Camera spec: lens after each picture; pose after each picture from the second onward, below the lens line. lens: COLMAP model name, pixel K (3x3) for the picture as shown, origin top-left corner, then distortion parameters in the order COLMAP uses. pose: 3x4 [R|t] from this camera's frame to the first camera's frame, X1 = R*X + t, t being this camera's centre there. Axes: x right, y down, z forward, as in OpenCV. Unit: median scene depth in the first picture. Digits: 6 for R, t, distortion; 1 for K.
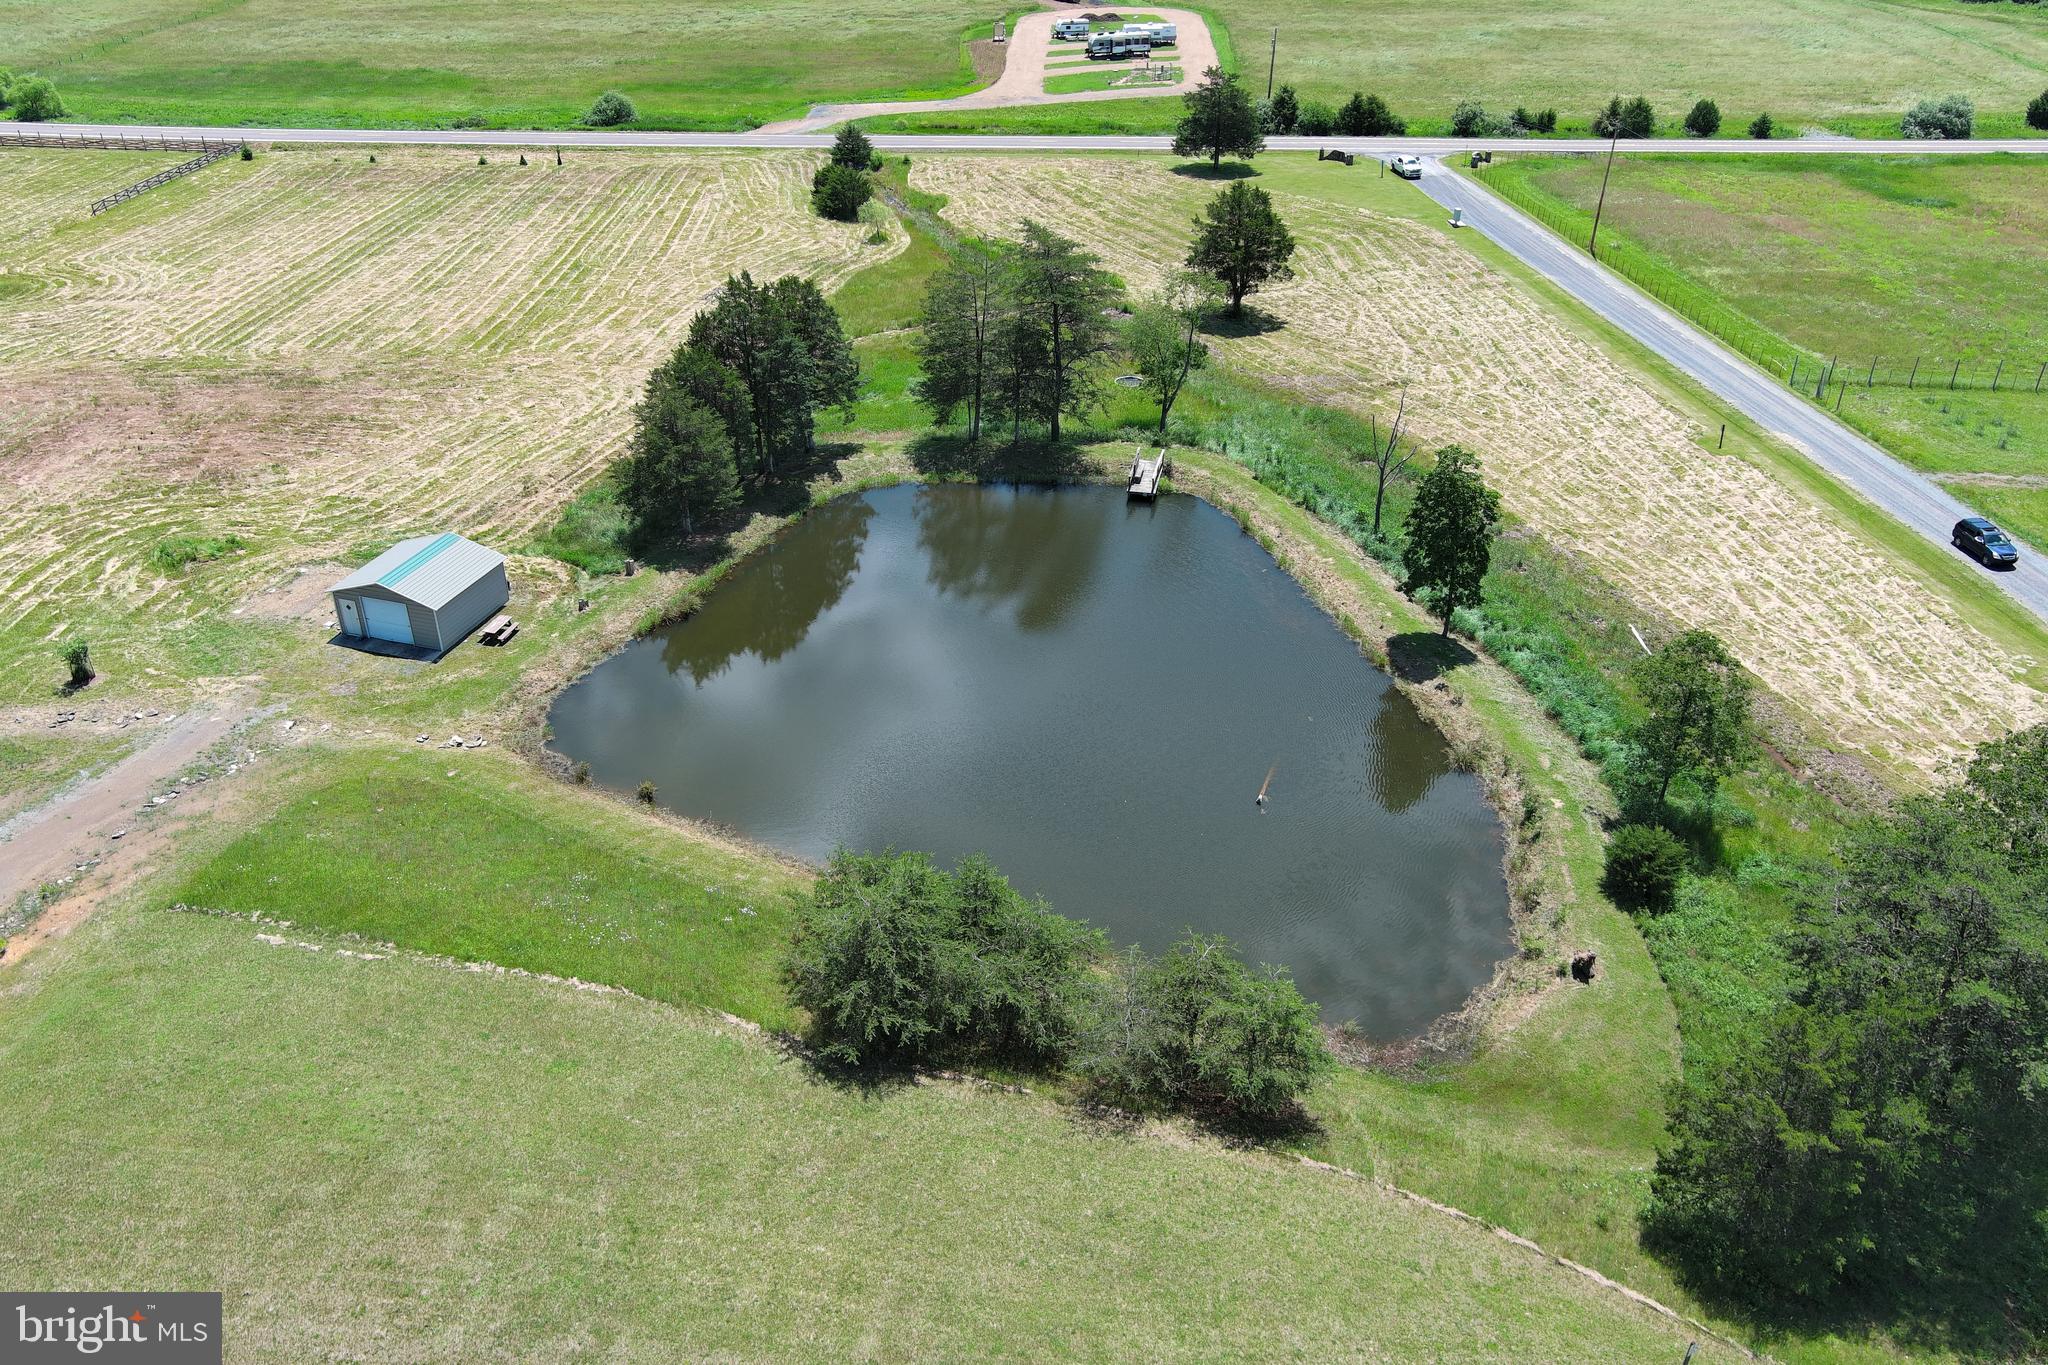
lens RADIAL K [[1581.8, 0, 1024.0], [0, 1581.8, 682.5], [0, 0, 1]] dist [0.056338, -0.127368]
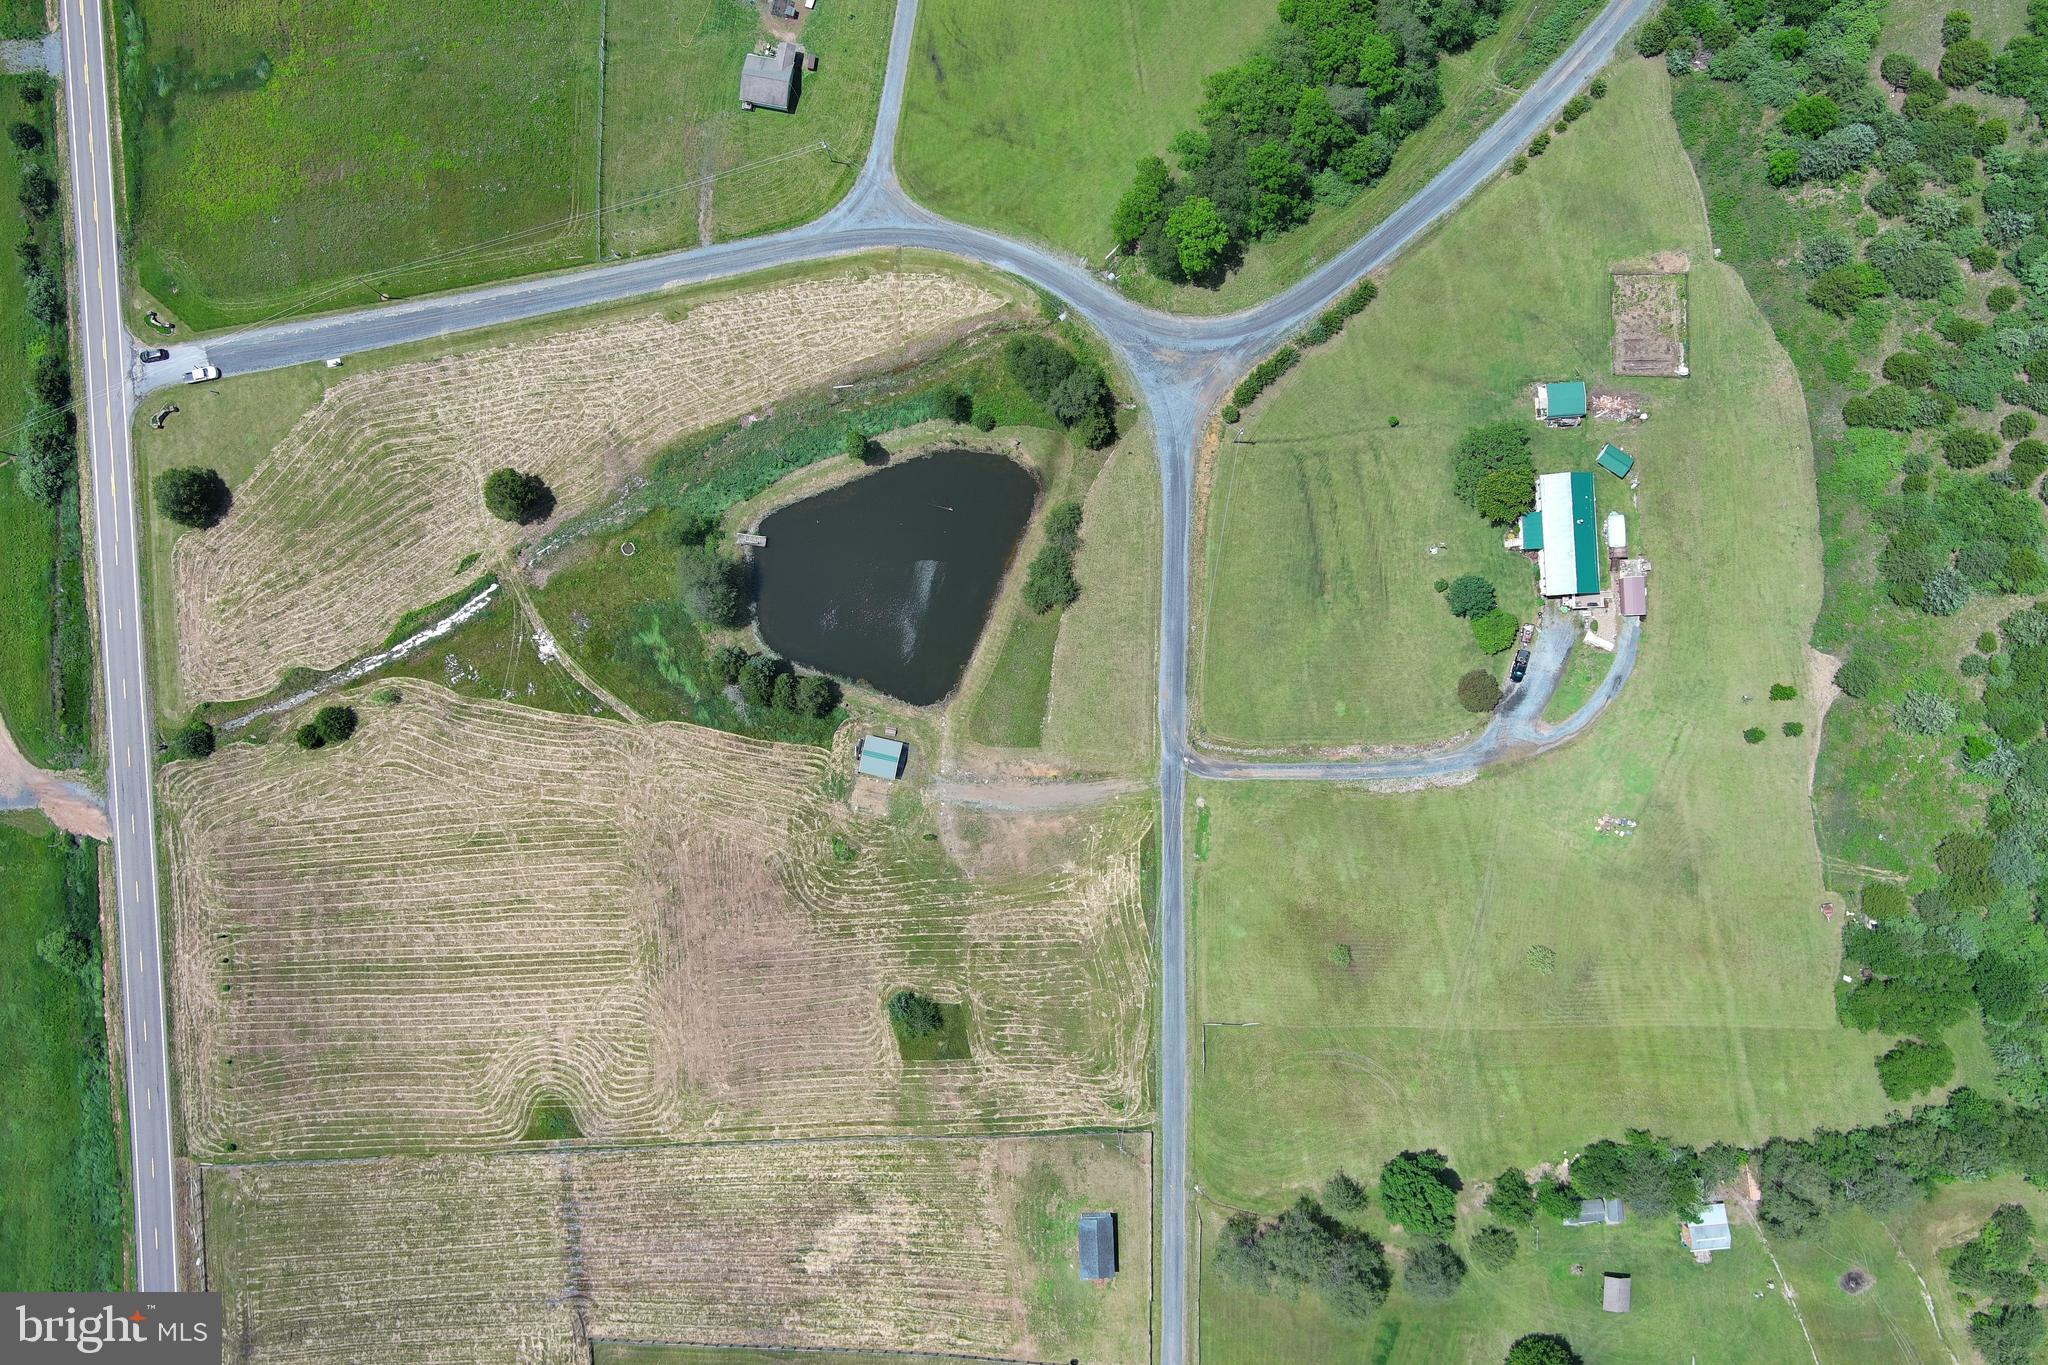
lens RADIAL K [[1591.3, 0, 1024.0], [0, 1591.3, 682.5], [0, 0, 1]] dist [0.005063, 0.008131]
pose [[-0.073778, -0.997250, 0.007068, -0.249871], [0.503382, -0.031120, 0.863503, -2.559489], [-0.860909, 0.067265, 0.504293, -0.866349]]
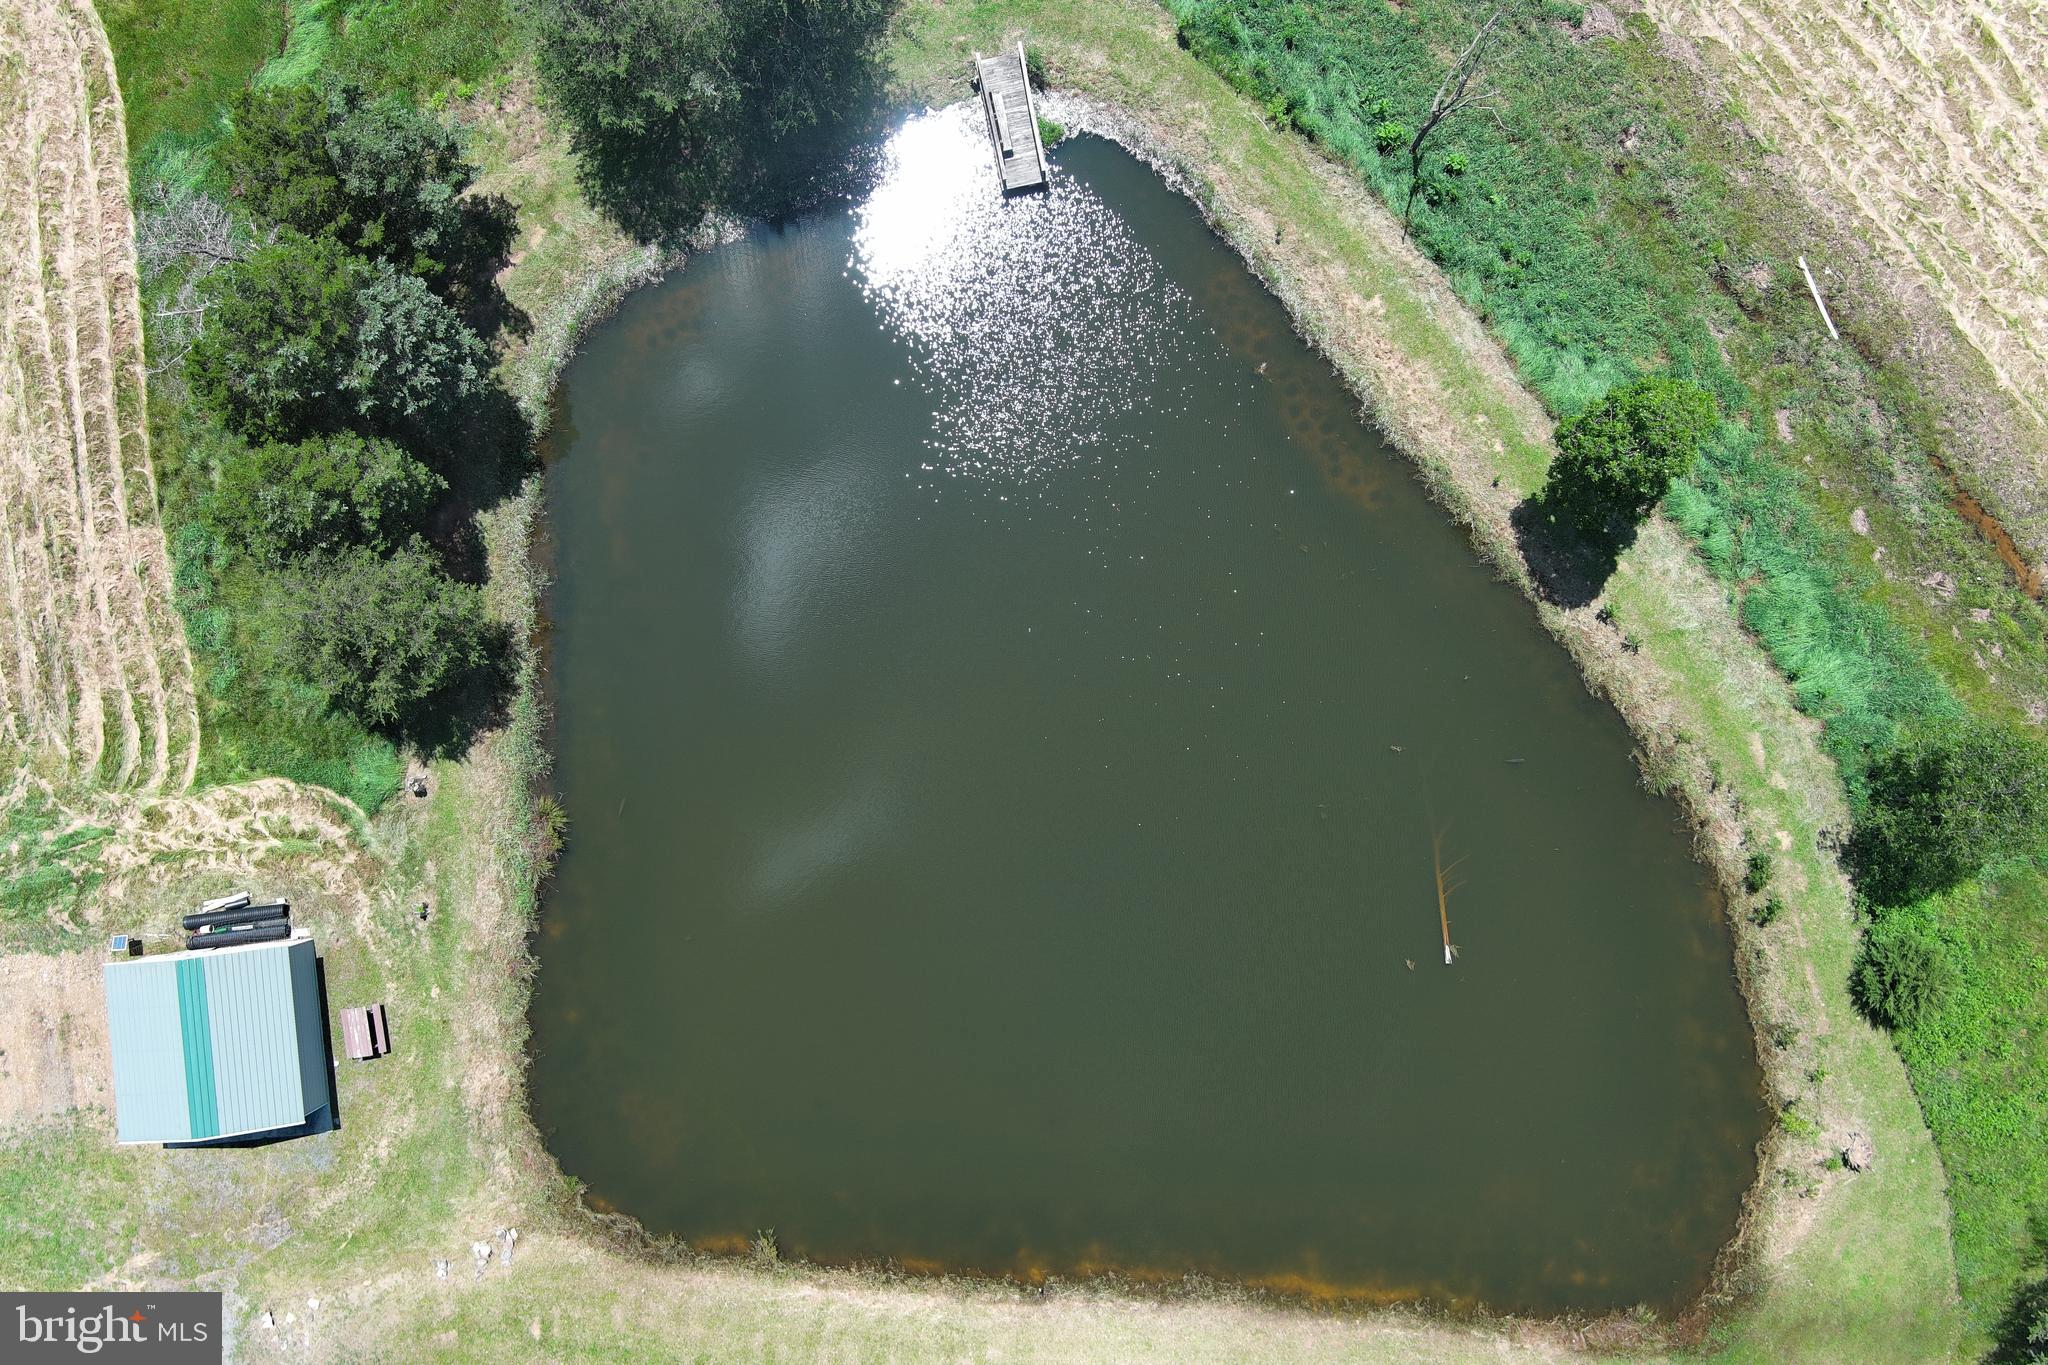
lens RADIAL K [[1591.8, 0, 1024.0], [0, 1591.8, 682.5], [0, 0, 1]] dist [-0.011200, 0.036332]
pose [[0.920662, -0.390334, -0.004517, 0.003603], [0.206905, 0.478140, 0.853565, -0.597350], [-0.331015, -0.786779, 0.520967, 0.600966]]
